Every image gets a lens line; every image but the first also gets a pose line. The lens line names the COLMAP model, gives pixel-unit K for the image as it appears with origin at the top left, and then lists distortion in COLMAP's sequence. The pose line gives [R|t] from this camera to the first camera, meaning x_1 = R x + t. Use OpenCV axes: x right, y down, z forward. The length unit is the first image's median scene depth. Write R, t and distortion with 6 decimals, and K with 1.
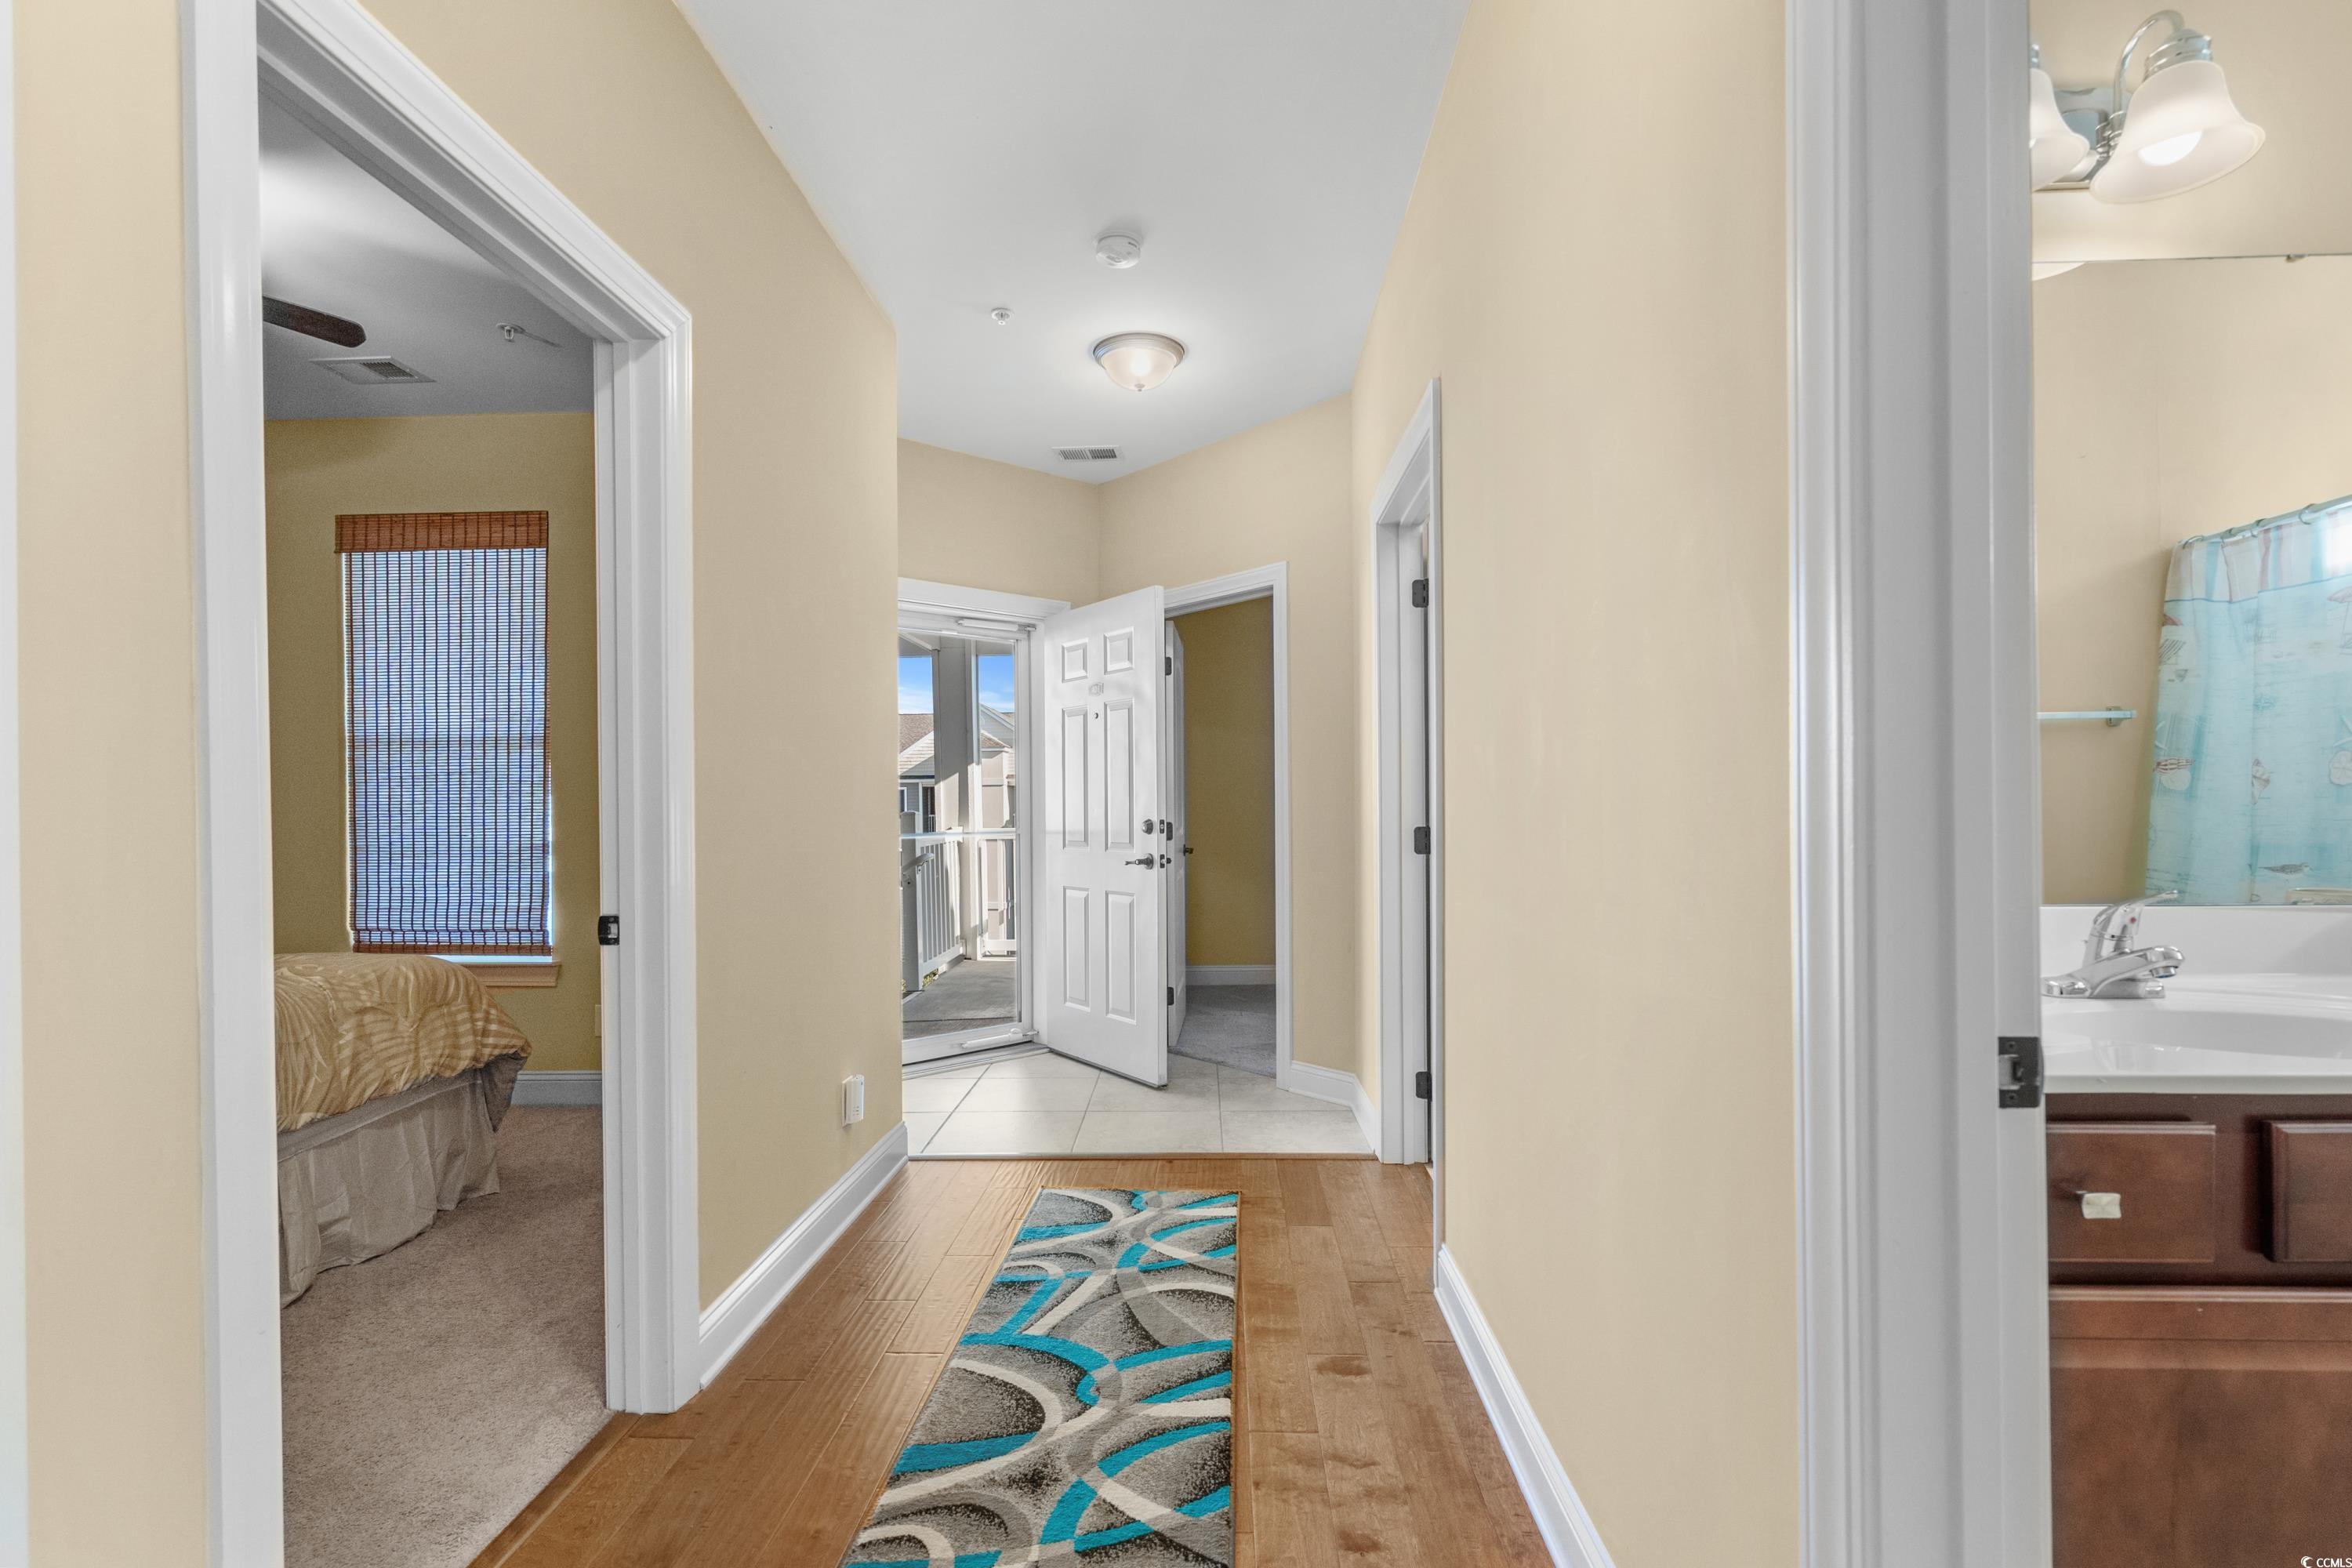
lens RADIAL K [[1076.9, 0, 1178.2], [0, 1076.9, 802.1], [0, 0, 1]] dist [0.000269, -0.000762]
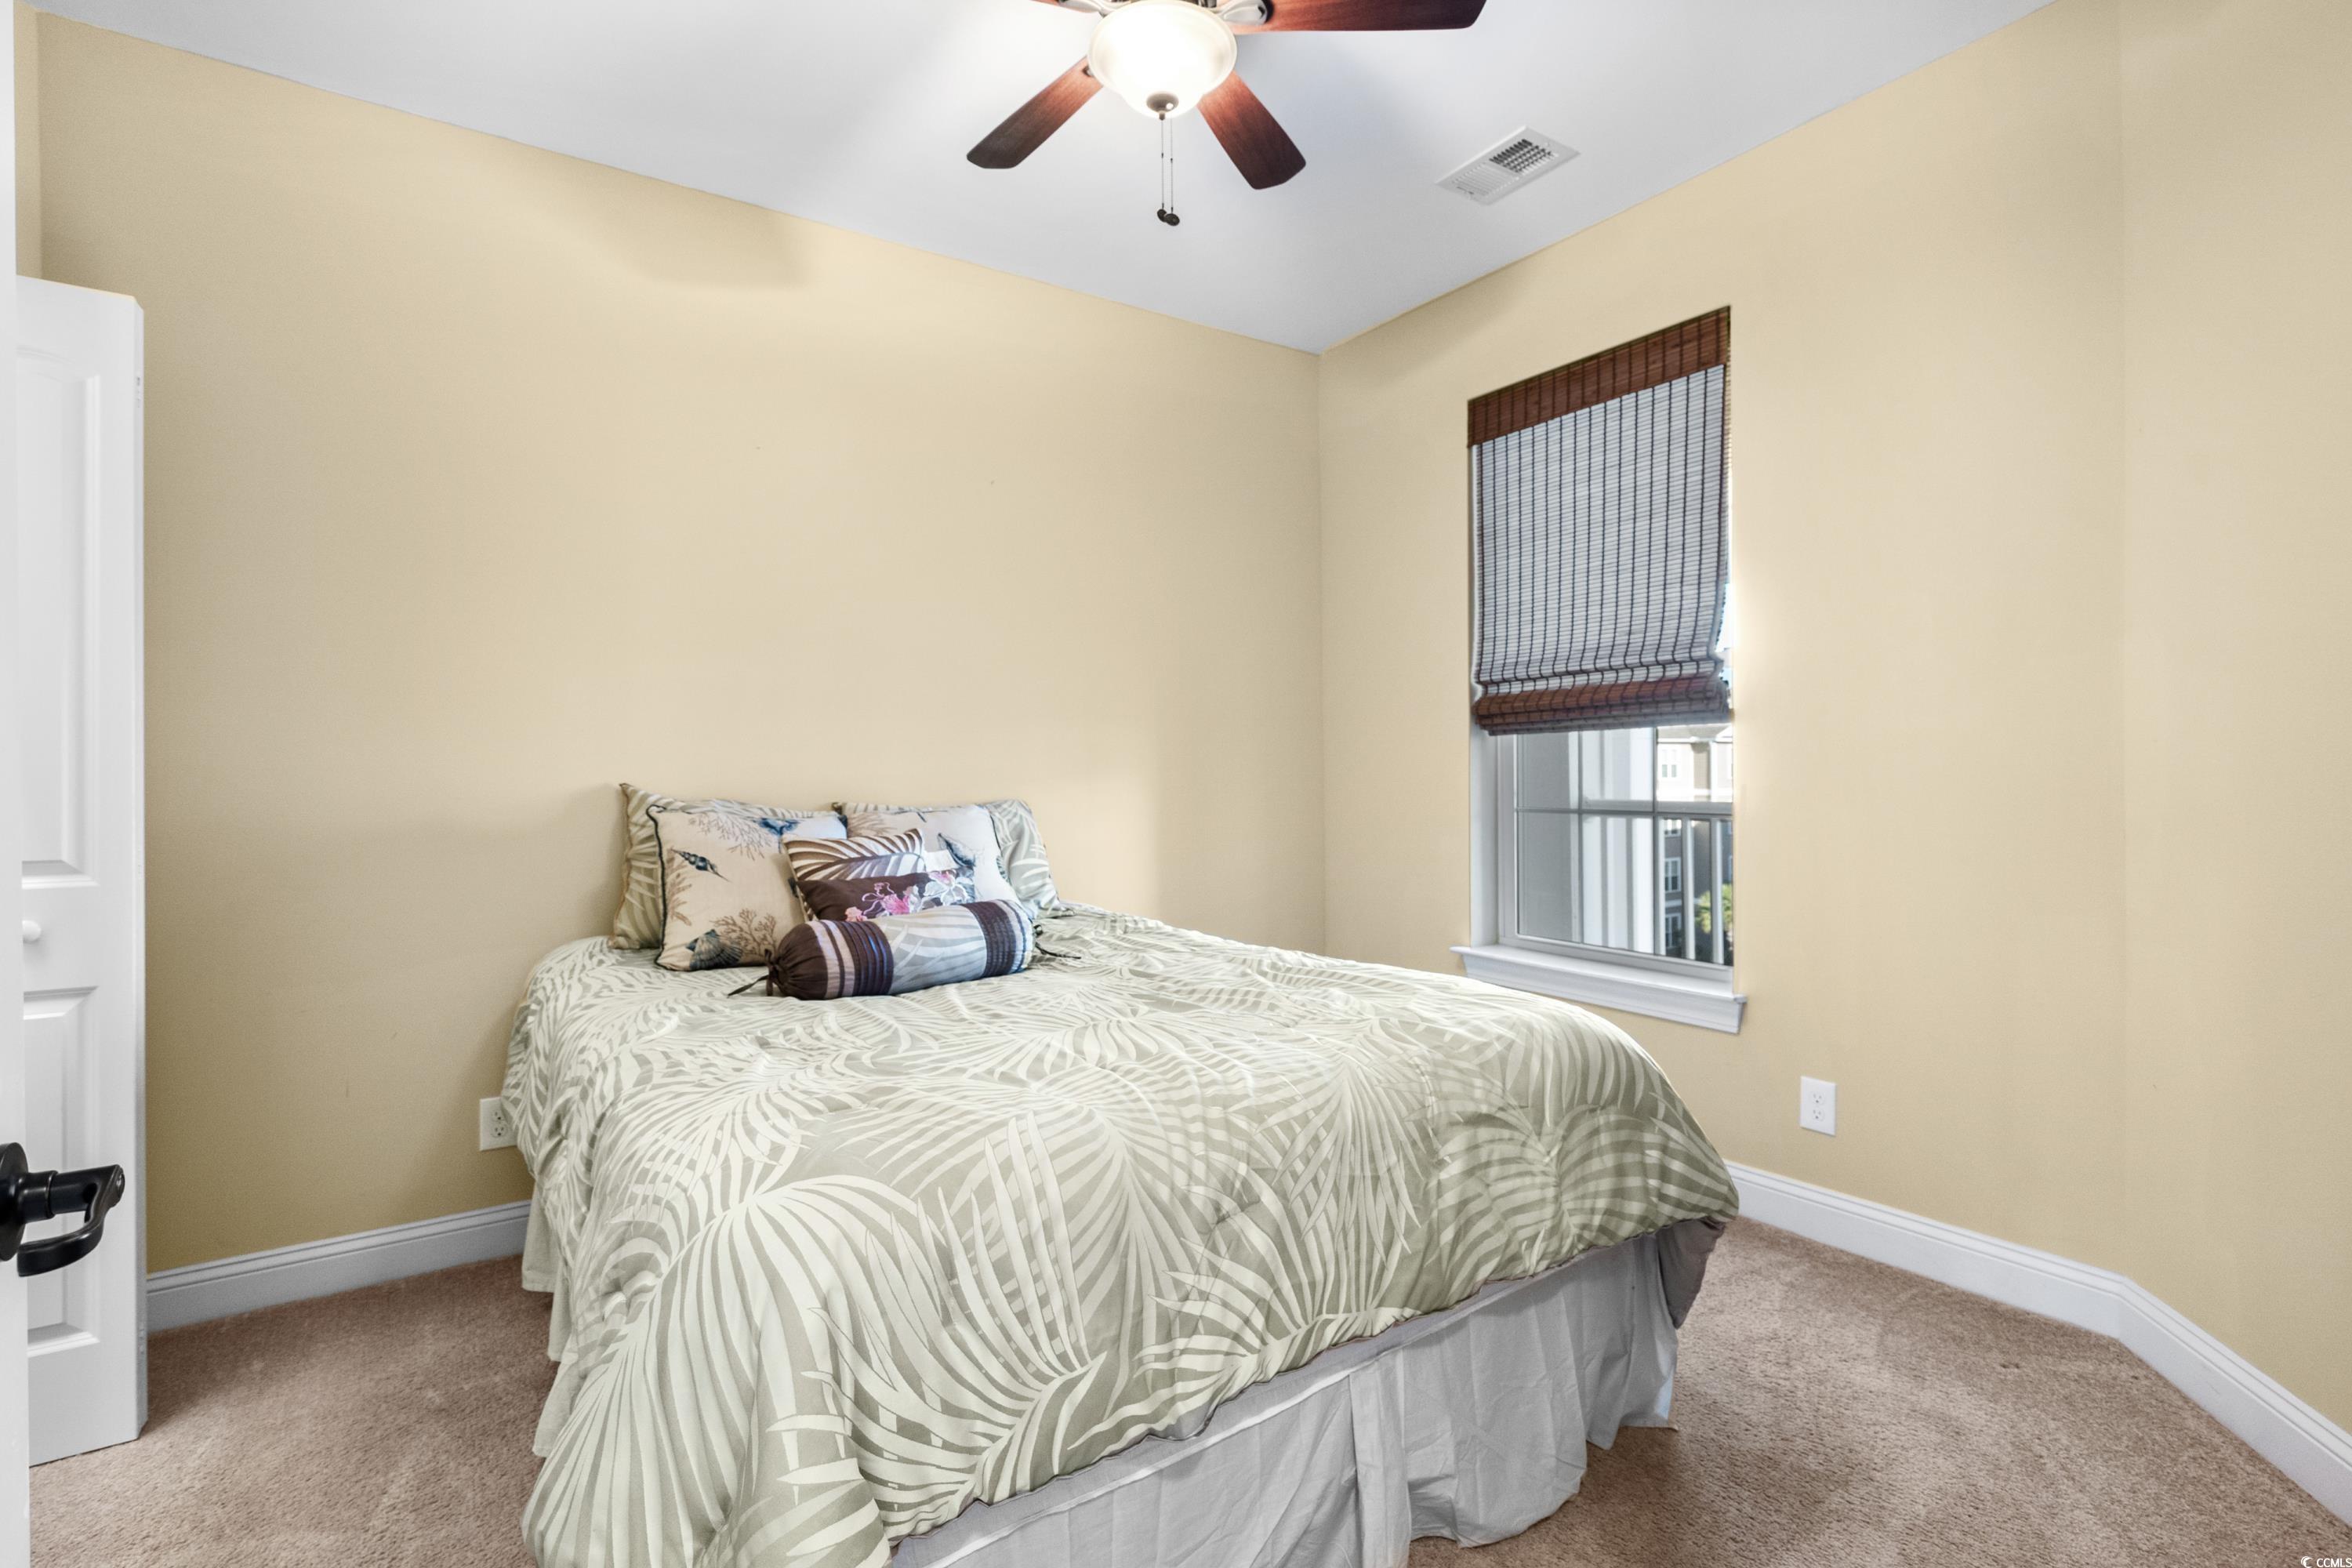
lens RADIAL K [[1076.9, 0, 1183.0], [0, 1076.9, 735.9], [0, 0, 1]] dist [0.000269, -0.000762]
pose [[0.590183, -0.002659, -0.807265, -0.337113], [-0.005010, 0.999963, -0.006956, -0.003634], [0.807254, 0.008150, 0.590148, 0.466416]]
